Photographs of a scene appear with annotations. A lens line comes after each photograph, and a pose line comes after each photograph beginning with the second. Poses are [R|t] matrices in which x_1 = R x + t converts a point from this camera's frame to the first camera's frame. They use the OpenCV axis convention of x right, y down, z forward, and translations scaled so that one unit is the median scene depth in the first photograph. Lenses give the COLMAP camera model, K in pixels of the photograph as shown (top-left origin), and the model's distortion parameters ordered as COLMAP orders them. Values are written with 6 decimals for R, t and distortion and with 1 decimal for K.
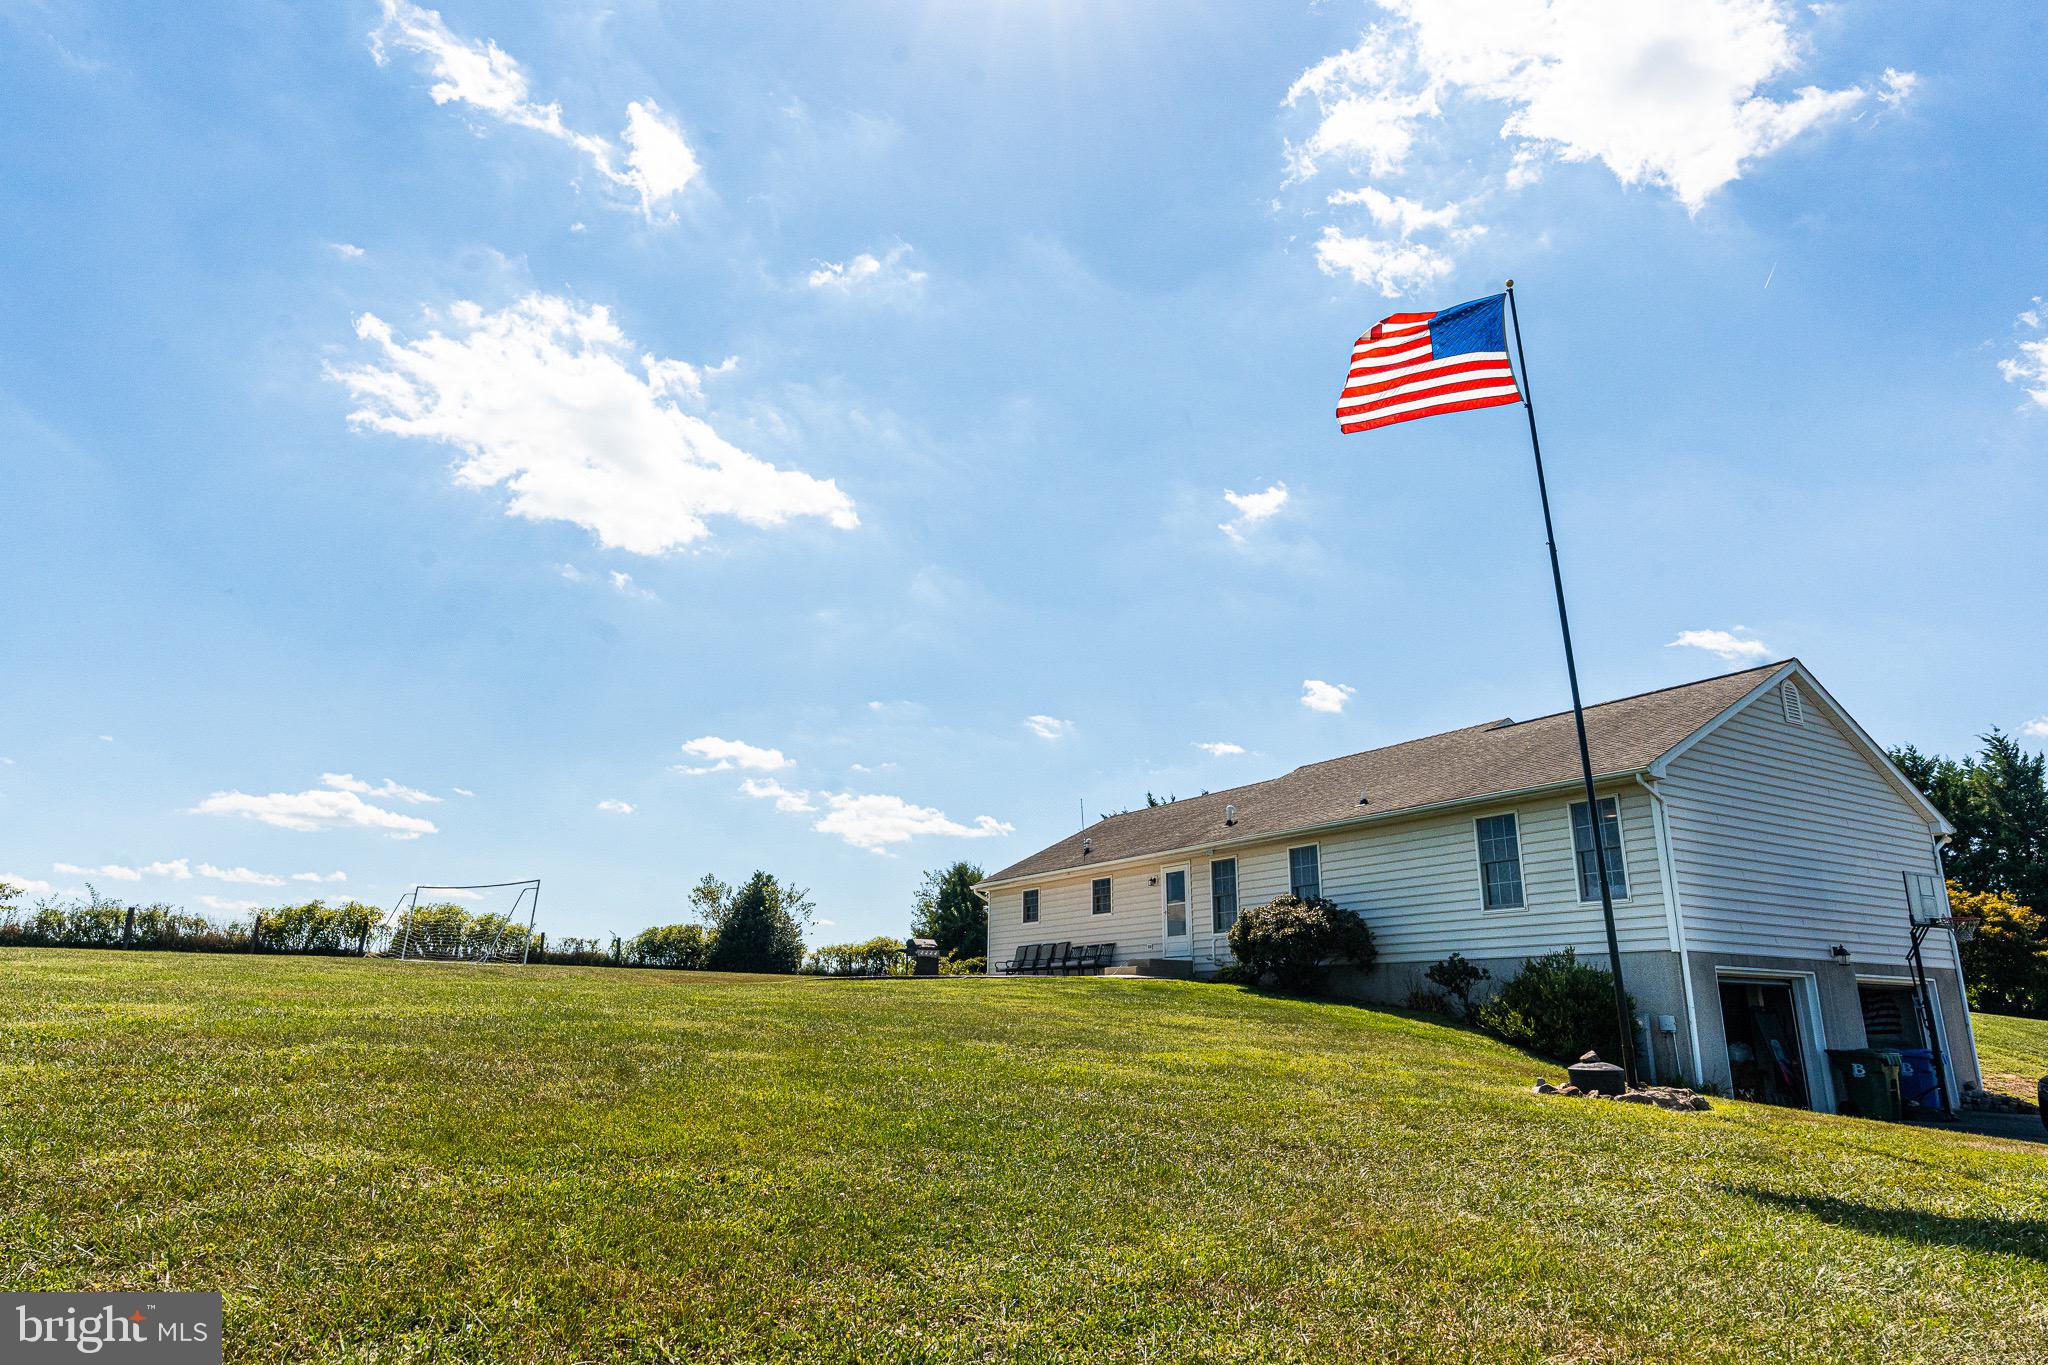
lens RADIAL K [[1243.0, 0, 1023.0], [0, 1243.0, 721.1], [0, 0, 1]] dist [-0.001073, -0.000202]
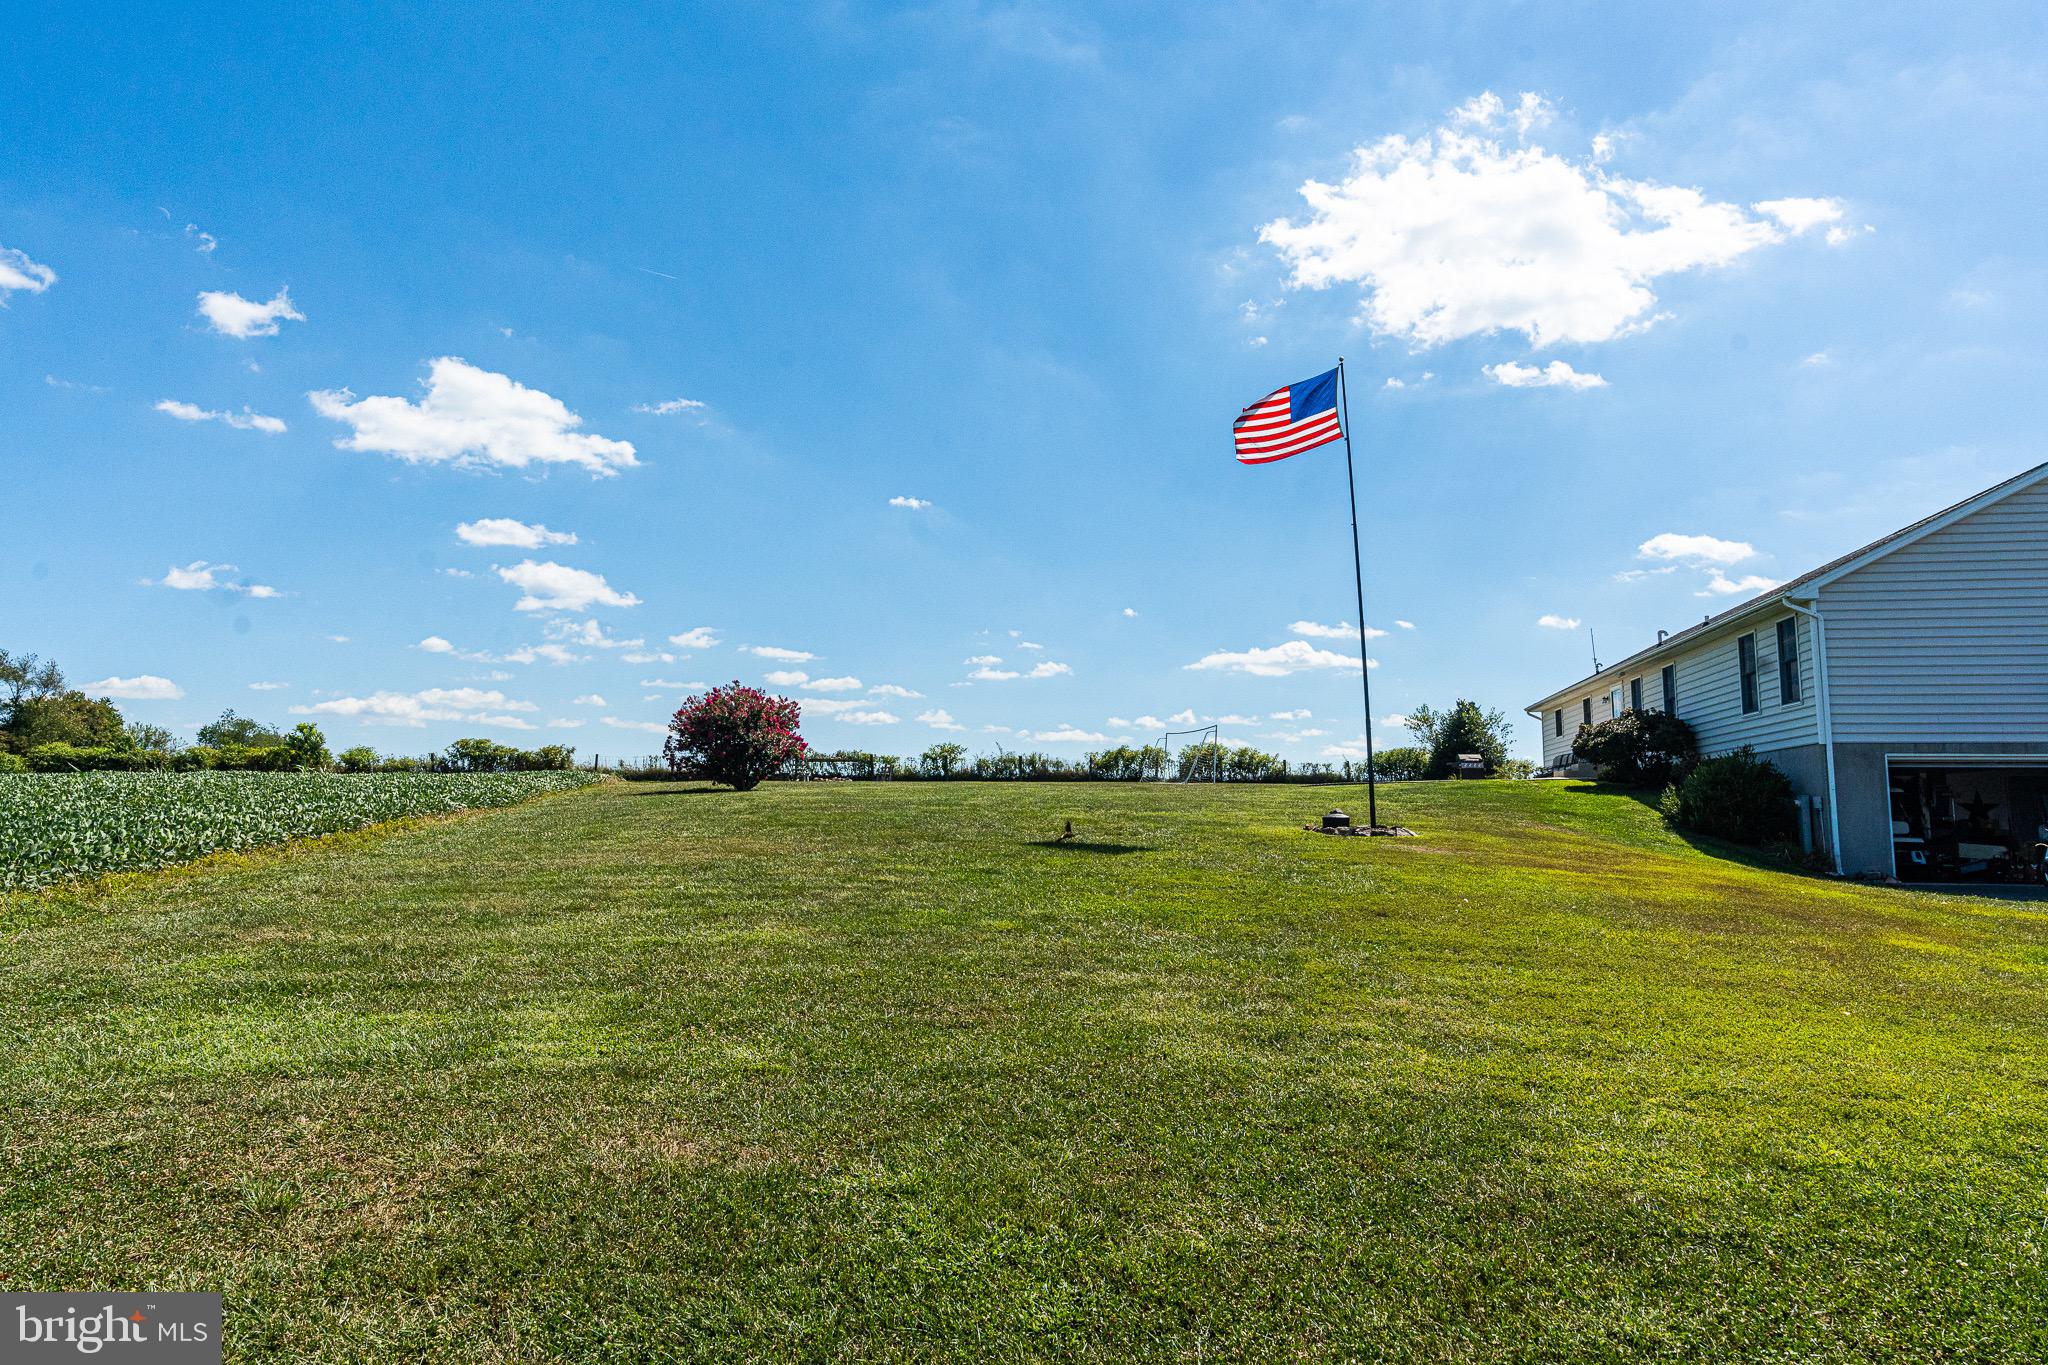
lens RADIAL K [[1243.0, 0, 1023.0], [0, 1243.0, 721.1], [0, 0, 1]] dist [-0.001073, -0.000202]
pose [[0.740304, -0.061032, -0.669496, 0.349481], [0.154839, 0.984576, 0.081459, -0.024261], [0.654198, -0.163968, 0.738335, -0.175185]]
